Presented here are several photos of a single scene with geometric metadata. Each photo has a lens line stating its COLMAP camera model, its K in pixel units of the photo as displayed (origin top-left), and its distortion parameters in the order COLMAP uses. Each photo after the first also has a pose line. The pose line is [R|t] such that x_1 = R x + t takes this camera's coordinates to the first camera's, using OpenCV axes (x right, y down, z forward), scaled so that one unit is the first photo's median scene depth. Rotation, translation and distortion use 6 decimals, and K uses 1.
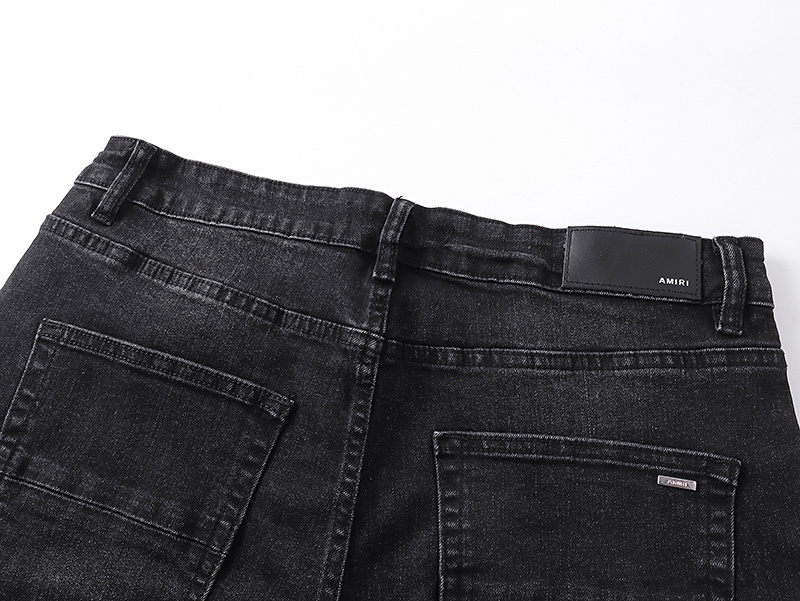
lens RADIAL K [[649.5, 0, 403.2], [0, 649.5, 300.7], [0, 0, 1]] dist [-0.000696, 0.008662]
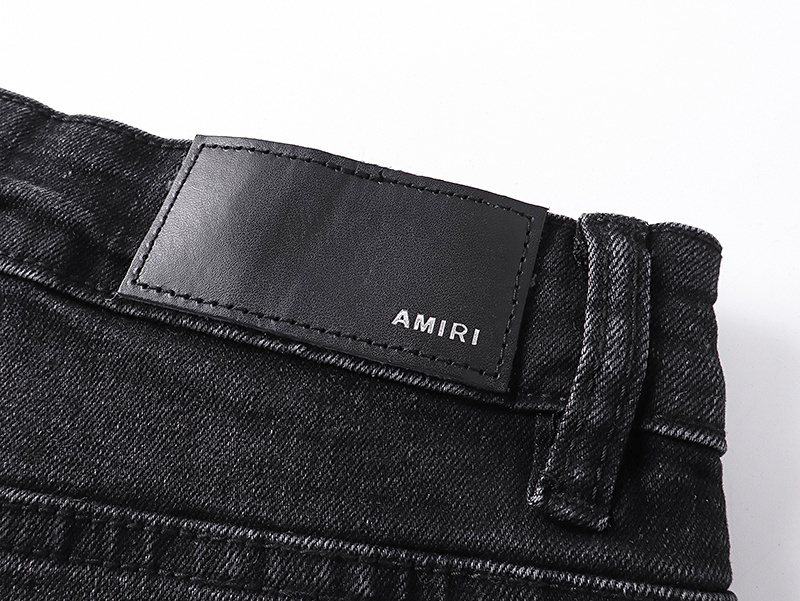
lens RADIAL K [[649.5, 0, 396.9], [0, 649.5, 303.6], [0, 0, 1]] dist [-0.000696, 0.008662]
pose [[0.990356, 0.138193, 0.009876, 0.406485], [-0.137980, 0.990238, -0.019743, -0.032528], [-0.012508, 0.018190, 0.999756, 0.695811]]
